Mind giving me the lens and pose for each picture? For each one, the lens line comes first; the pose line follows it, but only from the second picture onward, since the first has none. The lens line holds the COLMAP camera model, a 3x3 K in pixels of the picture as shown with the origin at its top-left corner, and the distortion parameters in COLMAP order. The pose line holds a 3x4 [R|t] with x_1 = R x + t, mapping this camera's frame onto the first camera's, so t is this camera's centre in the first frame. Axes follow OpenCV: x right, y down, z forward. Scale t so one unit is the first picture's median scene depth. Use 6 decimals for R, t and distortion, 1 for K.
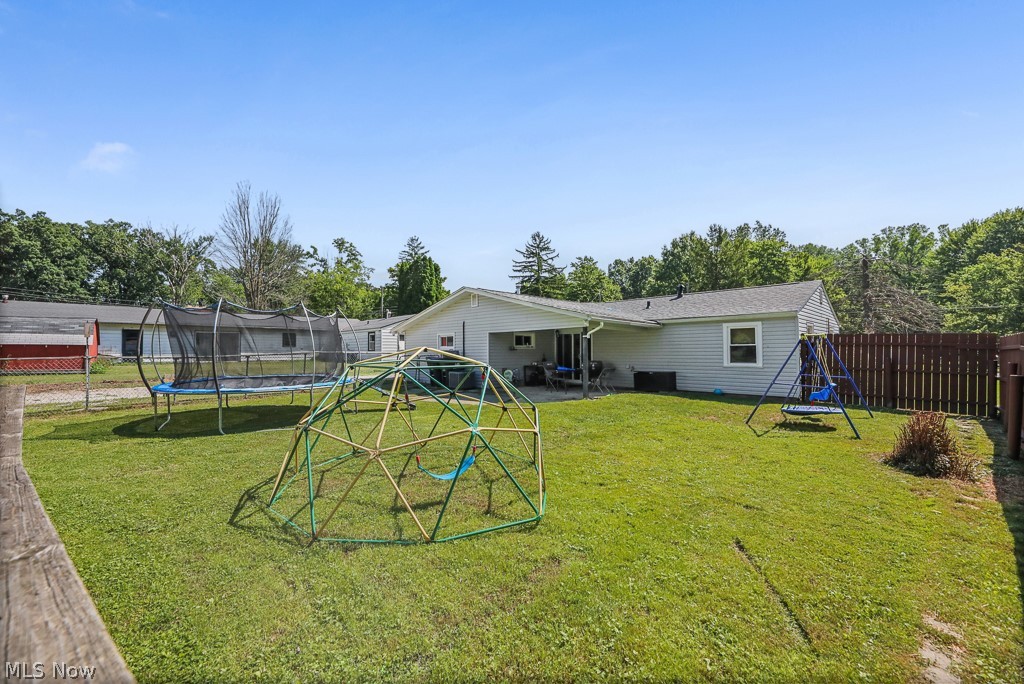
lens RADIAL K [[418.9, 0, 512.0], [0, 418.9, 342.0], [0, 0, 1]] dist [-0.002568, -0.000616]
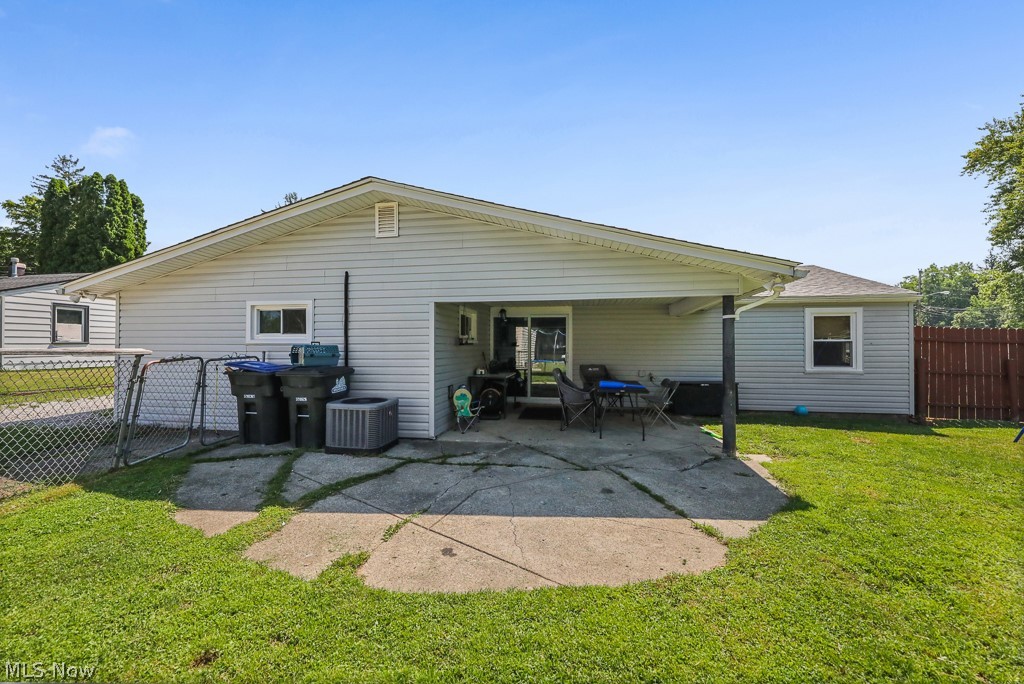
lens RADIAL K [[418.9, 0, 512.0], [0, 418.9, 342.0], [0, 0, 1]] dist [-0.002568, -0.000616]
pose [[0.821224, 0.010361, 0.570512, -0.200112], [-0.017853, 0.999812, 0.007540, 0.010304], [-0.570327, -0.016377, 0.821255, 0.551629]]
